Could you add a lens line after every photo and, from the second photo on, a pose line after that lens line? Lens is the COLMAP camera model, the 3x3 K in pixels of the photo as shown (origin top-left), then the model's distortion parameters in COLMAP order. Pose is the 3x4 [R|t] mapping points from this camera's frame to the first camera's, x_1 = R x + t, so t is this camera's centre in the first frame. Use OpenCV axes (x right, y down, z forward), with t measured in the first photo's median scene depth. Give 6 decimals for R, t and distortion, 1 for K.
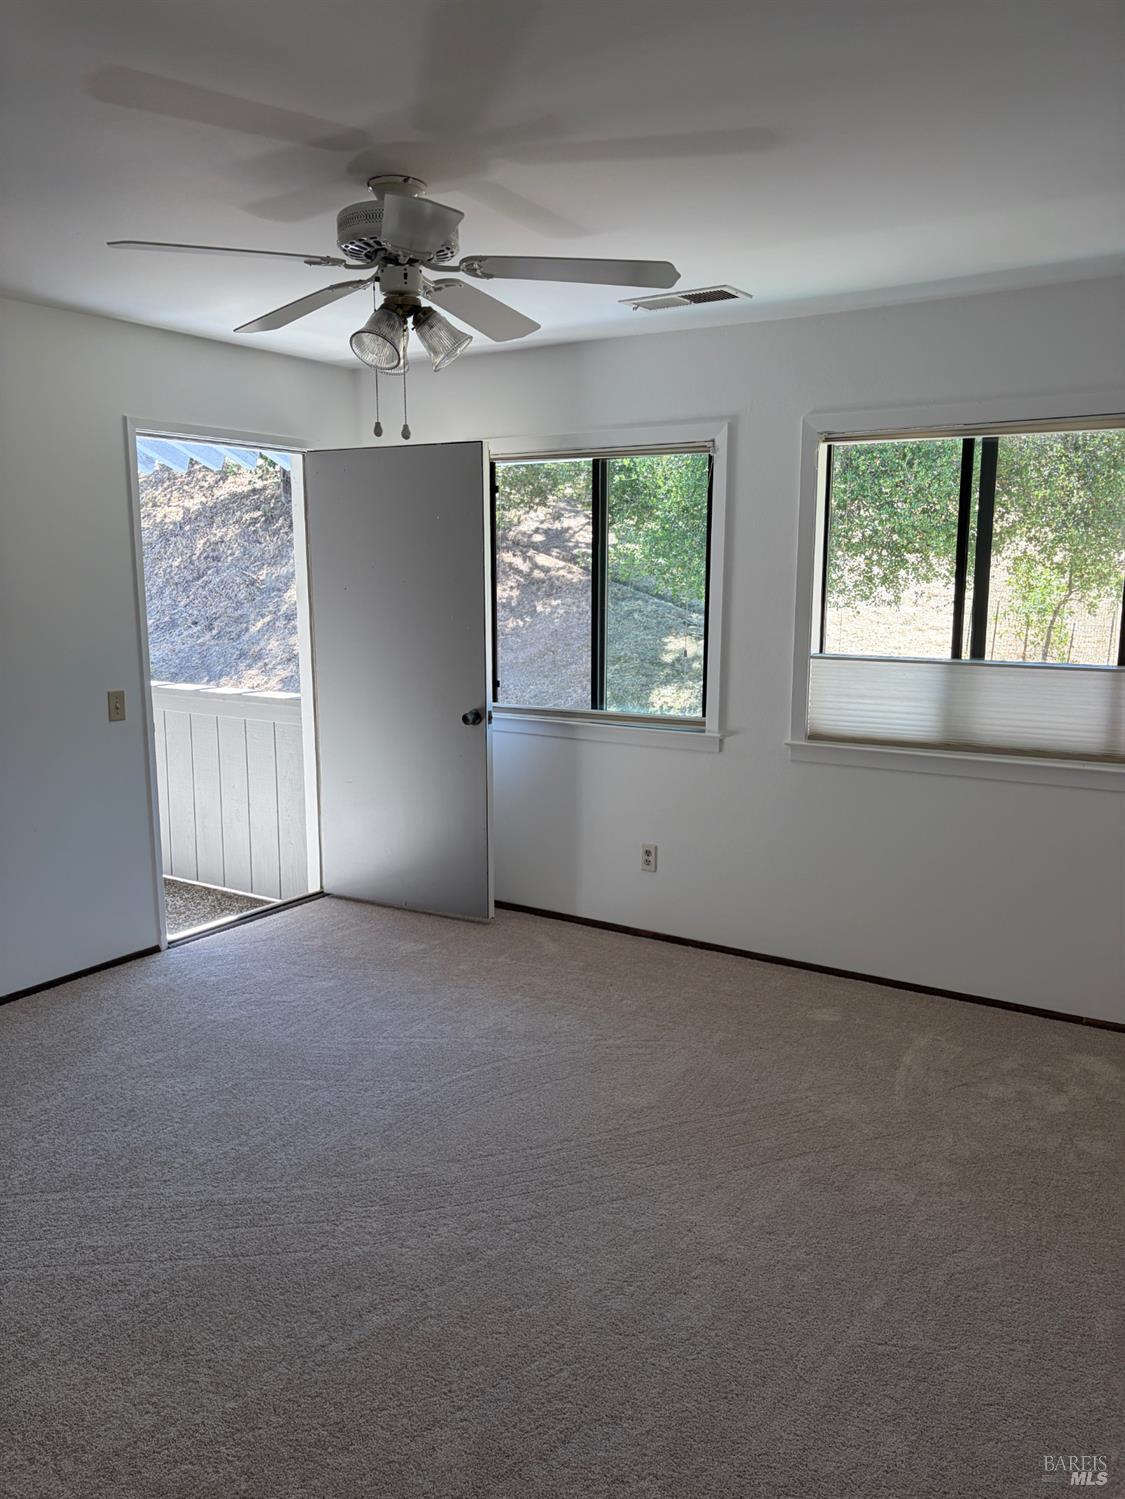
lens RADIAL K [[1140.8, 0, 563.6], [0, 1140.8, 755.2], [0, 0, 1]] dist [0.043008, -0.032141]
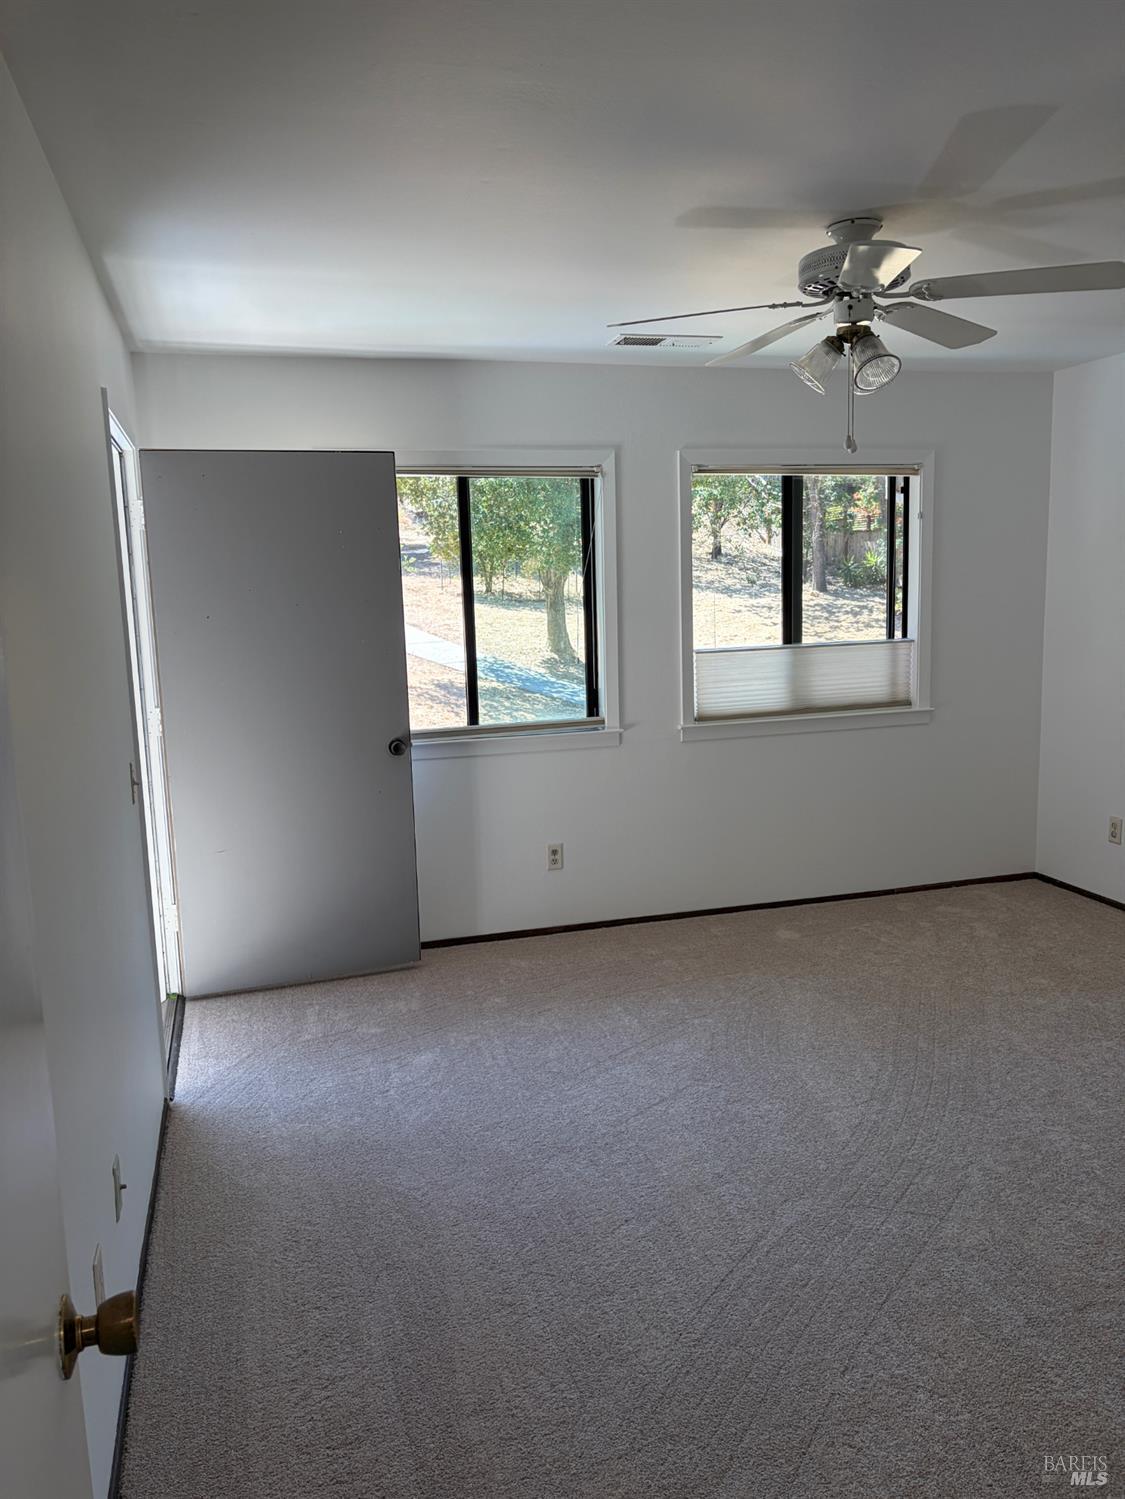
lens RADIAL K [[1140.8, 0, 562.7], [0, 1140.8, 750.6], [0, 0, 1]] dist [0.043008, -0.032141]
pose [[0.658717, -0.135496, 0.740089, -0.710734], [0.151907, 0.987344, 0.045559, -0.055675], [-0.736896, 0.082414, 0.670964, 0.290585]]
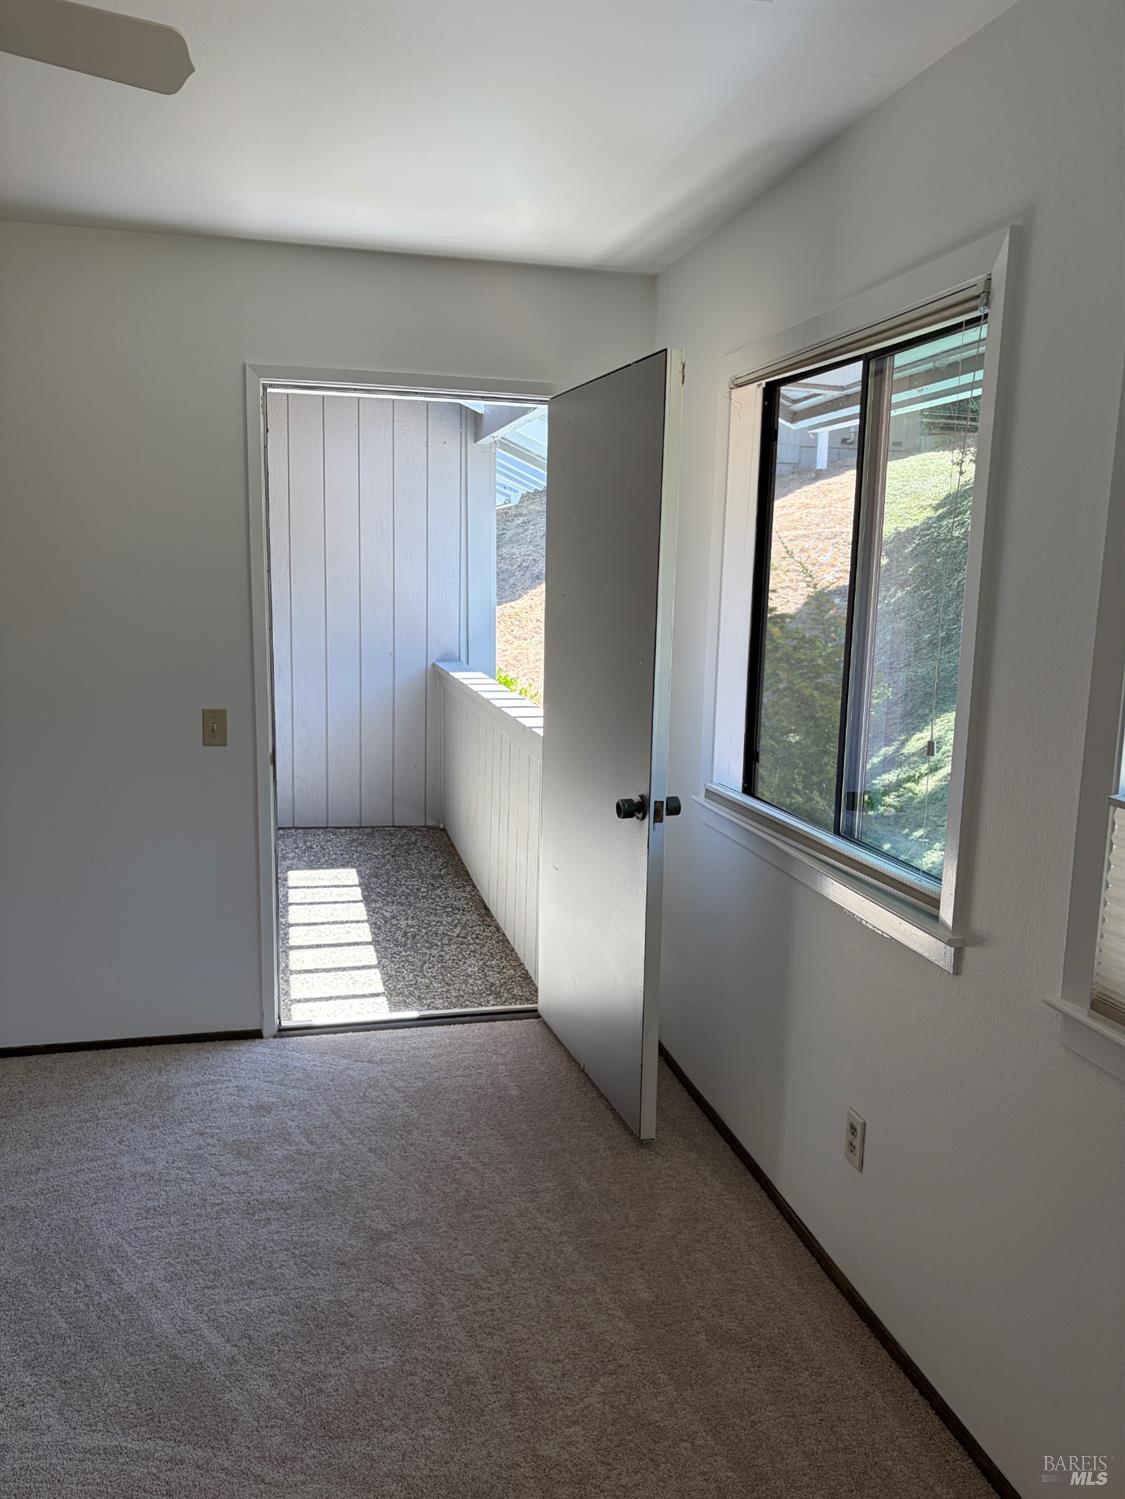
lens RADIAL K [[1140.8, 0, 555.7], [0, 1140.8, 748.1], [0, 0, 1]] dist [0.043008, -0.032141]
pose [[0.721388, 0.123692, -0.681395, 0.315268], [-0.136168, 0.990047, 0.035561, -0.084827], [0.679012, 0.067131, 0.731051, 0.544926]]
